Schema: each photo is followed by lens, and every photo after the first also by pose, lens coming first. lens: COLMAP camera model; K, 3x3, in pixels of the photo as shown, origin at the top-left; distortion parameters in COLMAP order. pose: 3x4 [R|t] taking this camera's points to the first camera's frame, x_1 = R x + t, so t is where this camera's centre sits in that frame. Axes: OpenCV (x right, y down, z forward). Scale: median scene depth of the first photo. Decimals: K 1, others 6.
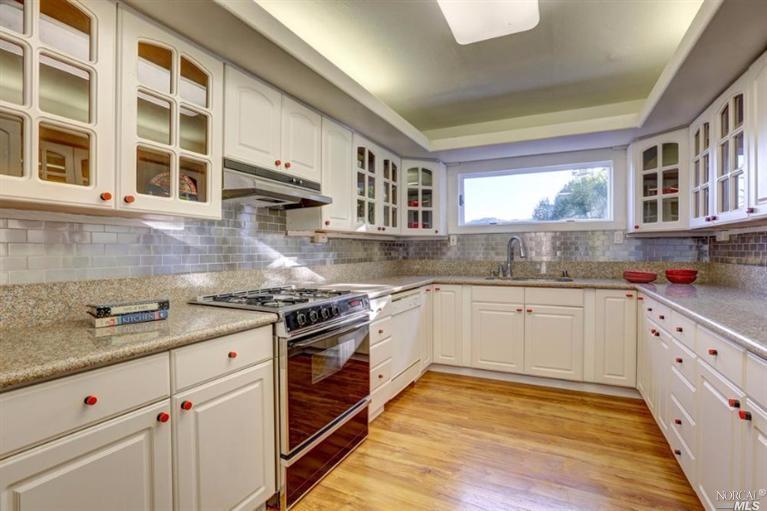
lens RADIAL K [[369.9, 0, 389.1], [0, 369.9, 251.3], [0, 0, 1]] dist [-0.002811, 0.001480]
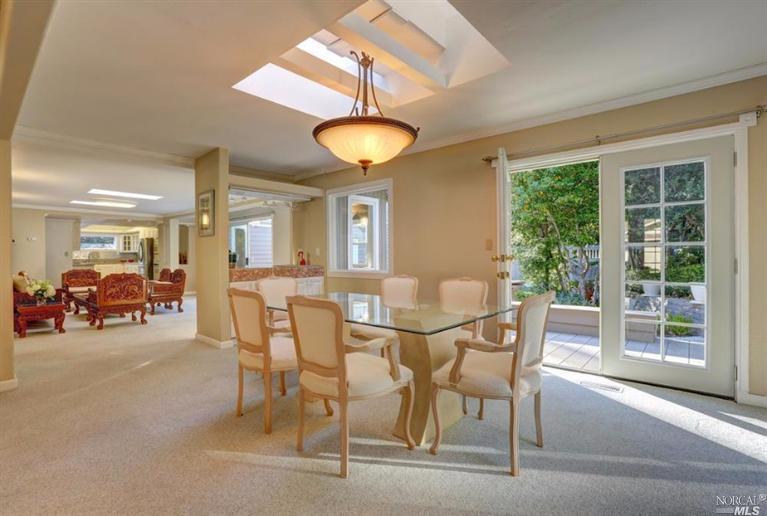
lens RADIAL K [[369.9, 0, 383.1], [0, 369.9, 258.7], [0, 0, 1]] dist [-0.002811, 0.001480]
pose [[0.292813, 0.001323, 0.956169, -3.320593], [0.005043, 0.999983, -0.002928, 0.072144], [-0.956156, 0.005679, 0.292801, -4.139520]]
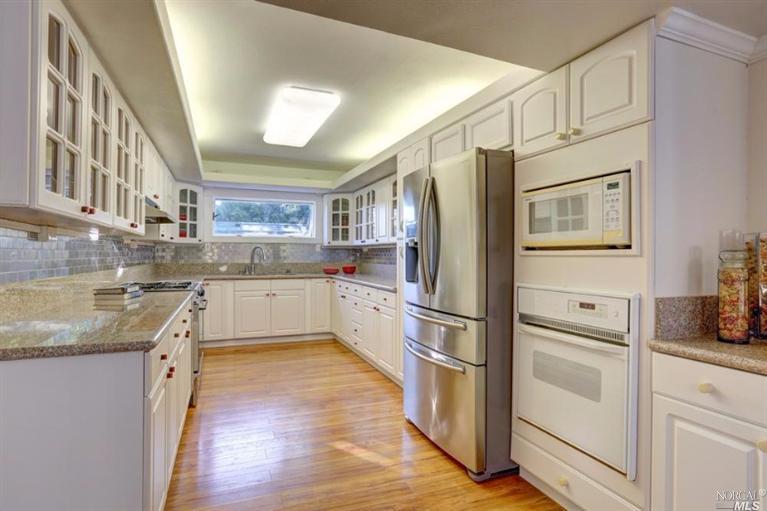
lens RADIAL K [[413.0, 0, 385.7], [0, 413.0, 254.3], [0, 0, 1]] dist [0.000912, 0.000024]
pose [[0.683947, 0.008710, 0.729479, -0.616601], [-0.009065, 0.999953, -0.003441, -0.007017], [-0.729475, -0.004259, 0.683994, -0.576621]]
